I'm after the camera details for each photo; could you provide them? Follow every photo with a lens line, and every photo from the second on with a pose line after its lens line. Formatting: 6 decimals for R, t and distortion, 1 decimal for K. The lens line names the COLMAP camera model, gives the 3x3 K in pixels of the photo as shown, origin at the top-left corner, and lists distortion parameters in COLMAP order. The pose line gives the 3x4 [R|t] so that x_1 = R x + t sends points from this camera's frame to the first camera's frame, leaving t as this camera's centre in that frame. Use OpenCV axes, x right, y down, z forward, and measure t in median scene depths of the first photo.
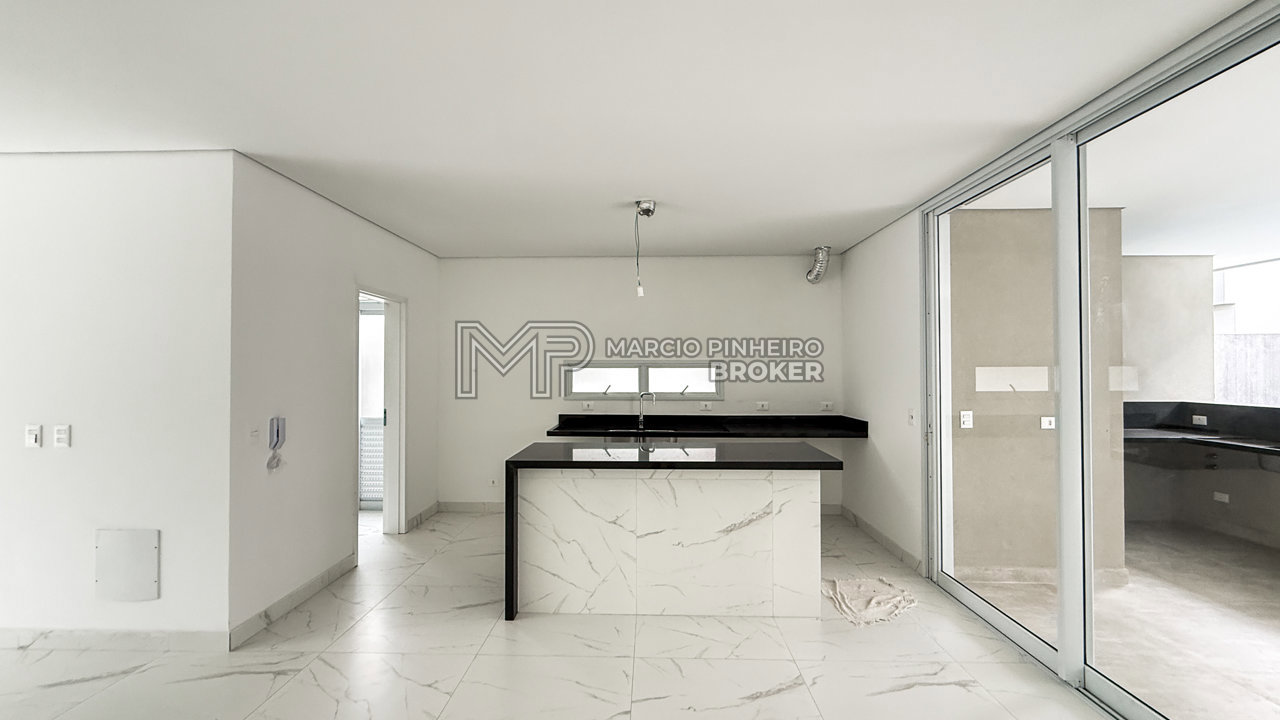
lens RADIAL K [[513.5, 0, 640.0], [0, 513.5, 360.0], [0, 0, 1]] dist [0.001566, -0.000006]
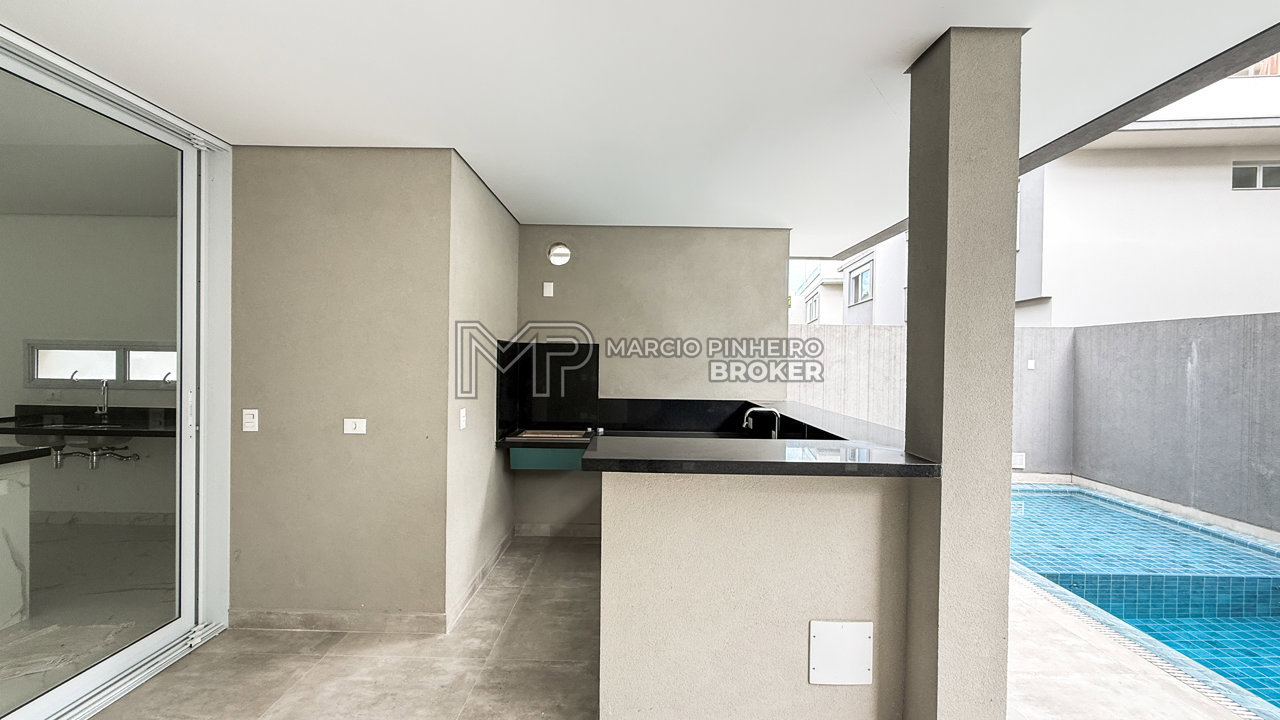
lens RADIAL K [[513.5, 0, 640.0], [0, 513.5, 360.0], [0, 0, 1]] dist [0.001566, -0.000006]
pose [[0.999834, 0.017775, 0.003968, 0.854977], [-0.017841, 0.999693, 0.017210, 0.000790], [-0.003661, -0.017278, 0.999844, 0.157833]]
